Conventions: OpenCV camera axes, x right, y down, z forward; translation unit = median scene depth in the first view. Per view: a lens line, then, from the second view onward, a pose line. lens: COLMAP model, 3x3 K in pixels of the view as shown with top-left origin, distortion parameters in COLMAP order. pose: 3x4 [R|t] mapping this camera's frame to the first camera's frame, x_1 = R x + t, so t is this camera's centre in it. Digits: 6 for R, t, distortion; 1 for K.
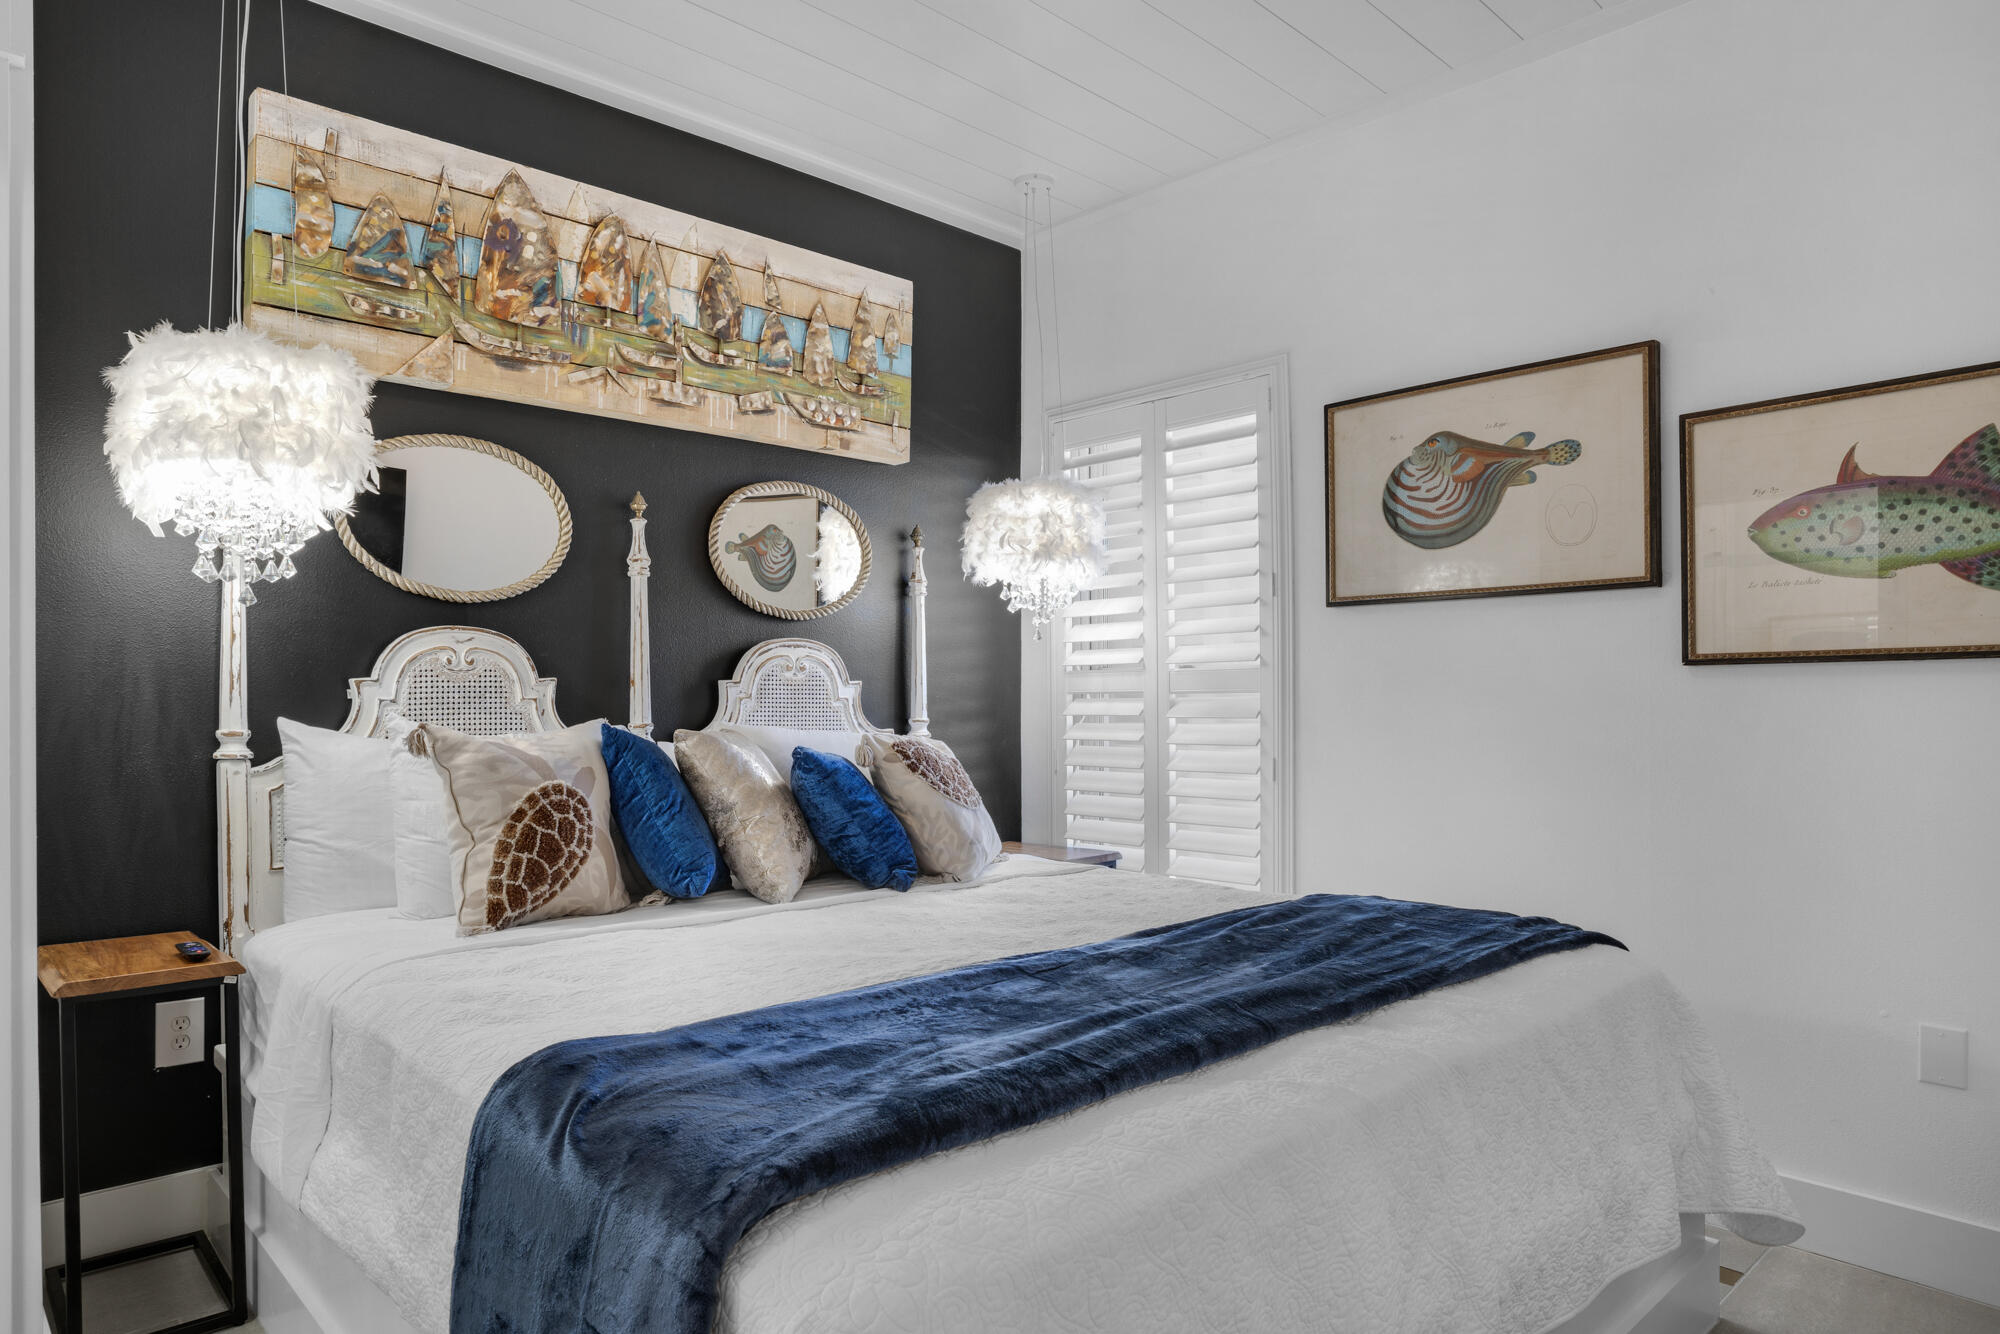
lens RADIAL K [[1199.2, 0, 914.2], [0, 1199.2, 701.8], [0, 0, 1]] dist [-0.078157, 0.060610]
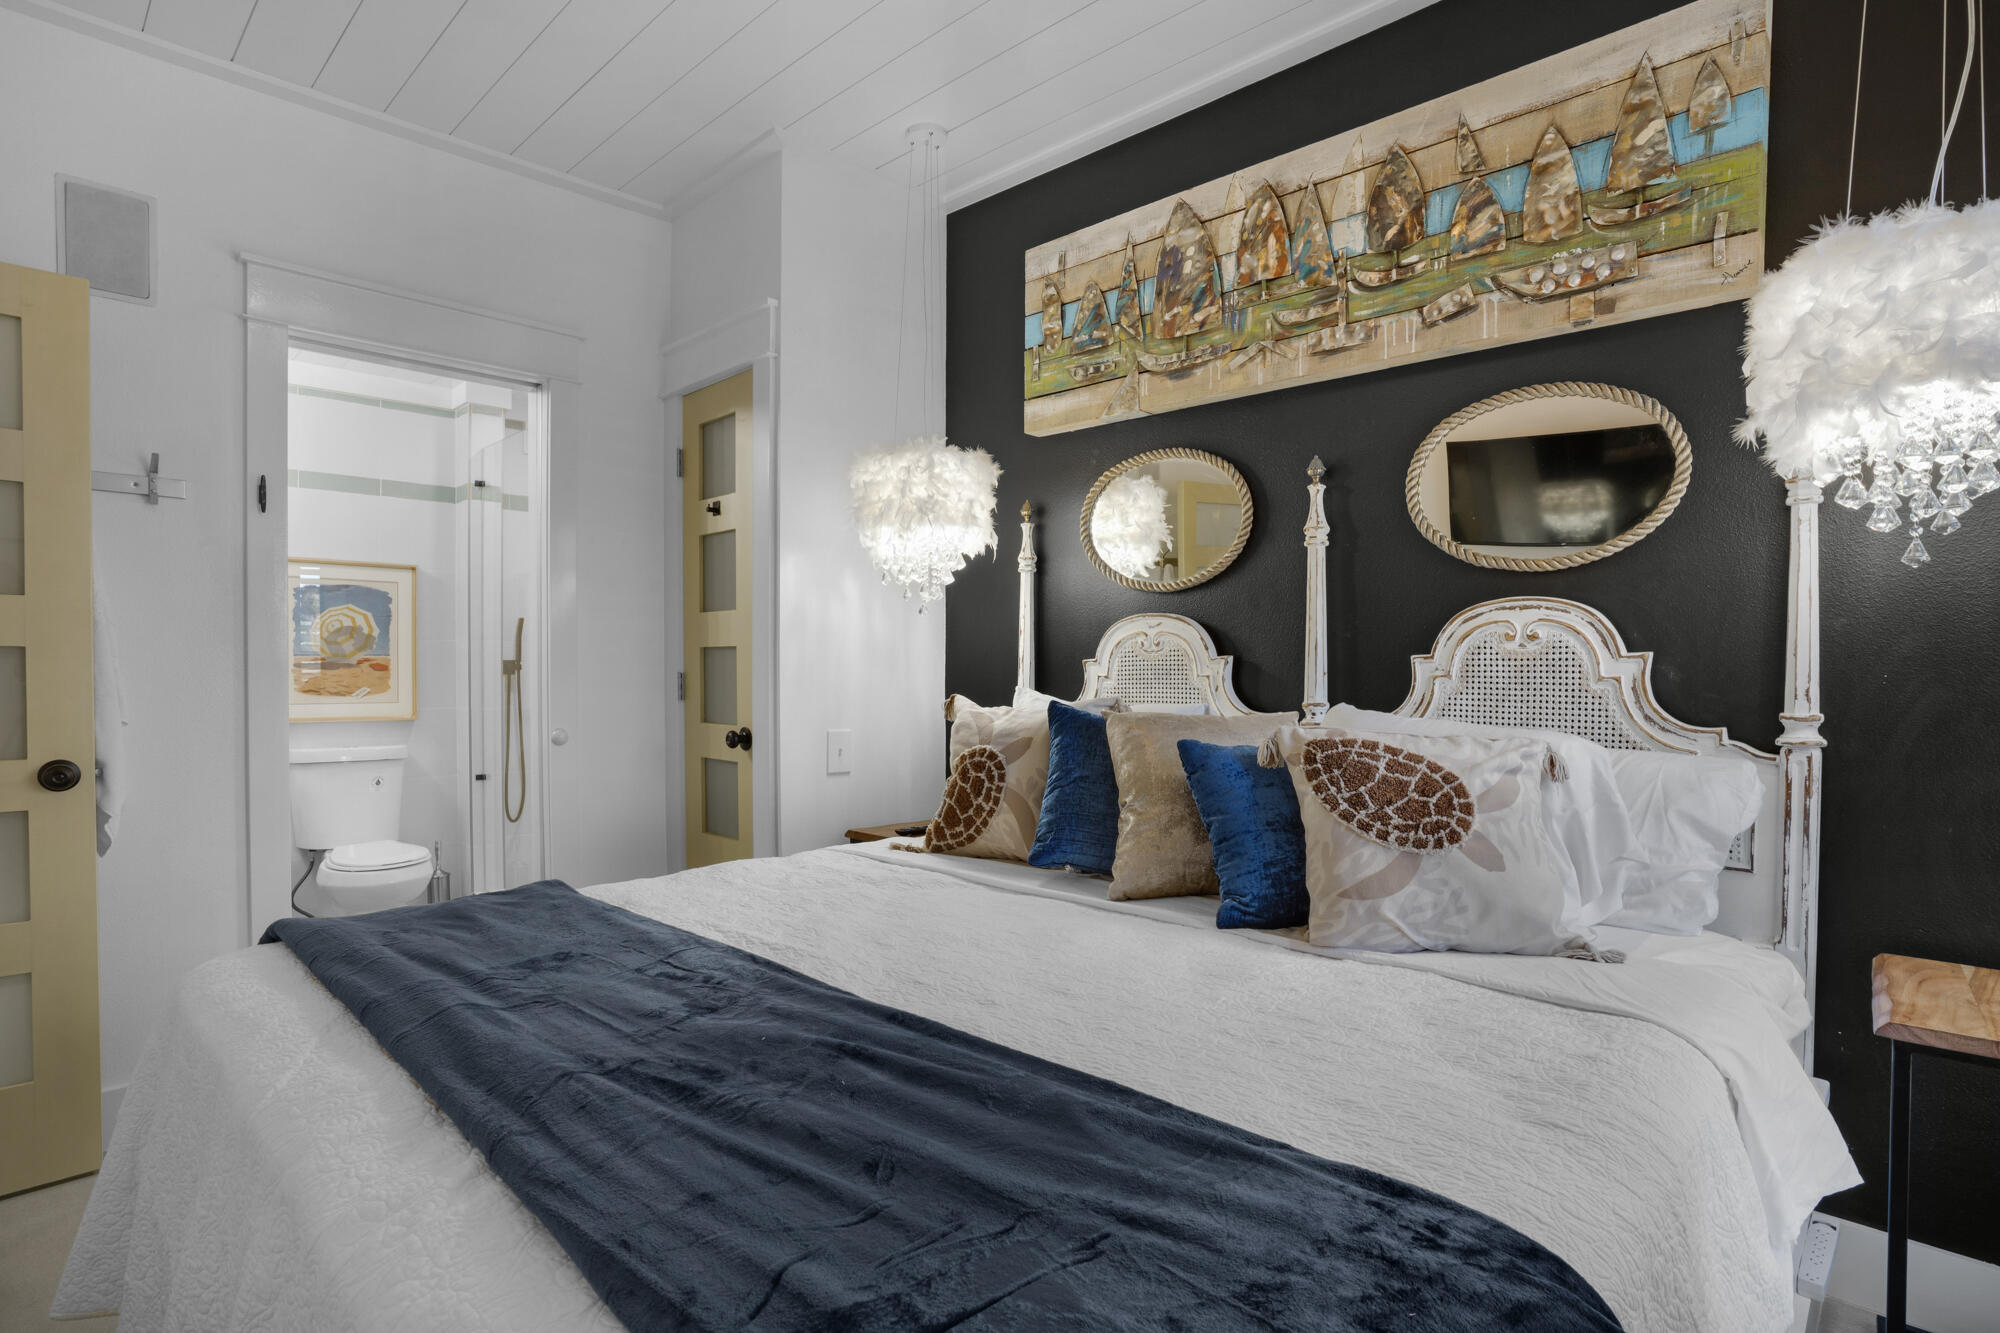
lens RADIAL K [[1024.1, 0, 997.5], [0, 1024.1, 670.0], [0, 0, 1]] dist [-0.072553, 0.037392]
pose [[0.070514, 0.010928, -0.997451, 0.577788], [-0.001233, 0.999940, 0.010868, -0.017057], [0.997510, 0.000464, 0.070523, 0.731037]]
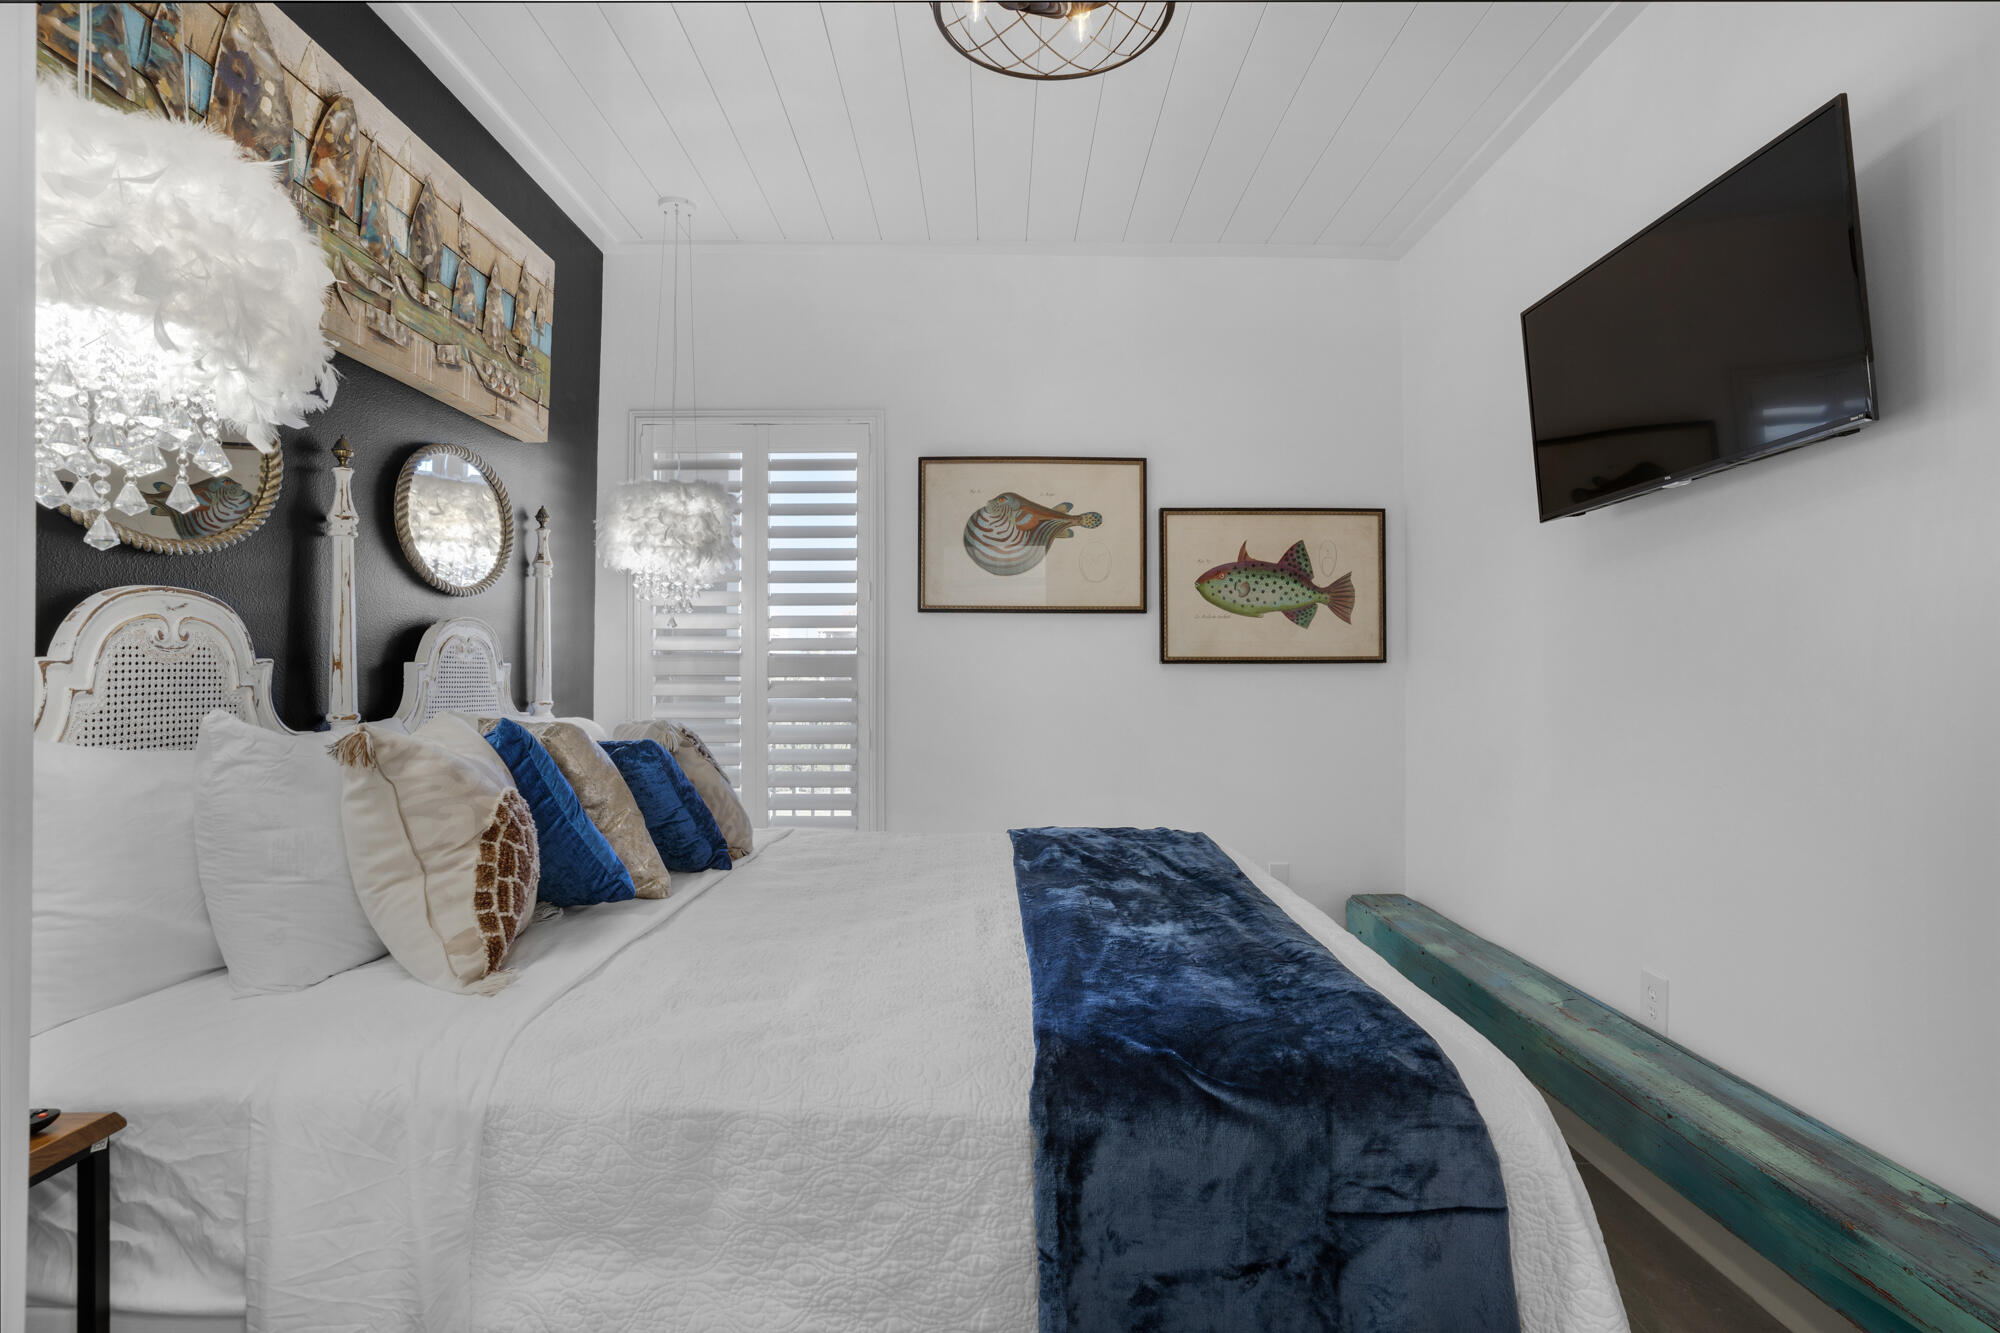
lens RADIAL K [[1024.1, 0, 997.5], [0, 1024.1, 670.0], [0, 0, 1]] dist [-0.072553, 0.037392]
pose [[0.666305, 0.008073, 0.745636, -0.469406], [-0.005761, 0.999967, -0.005678, -0.011684], [-0.745657, -0.000513, 0.666330, 0.206234]]
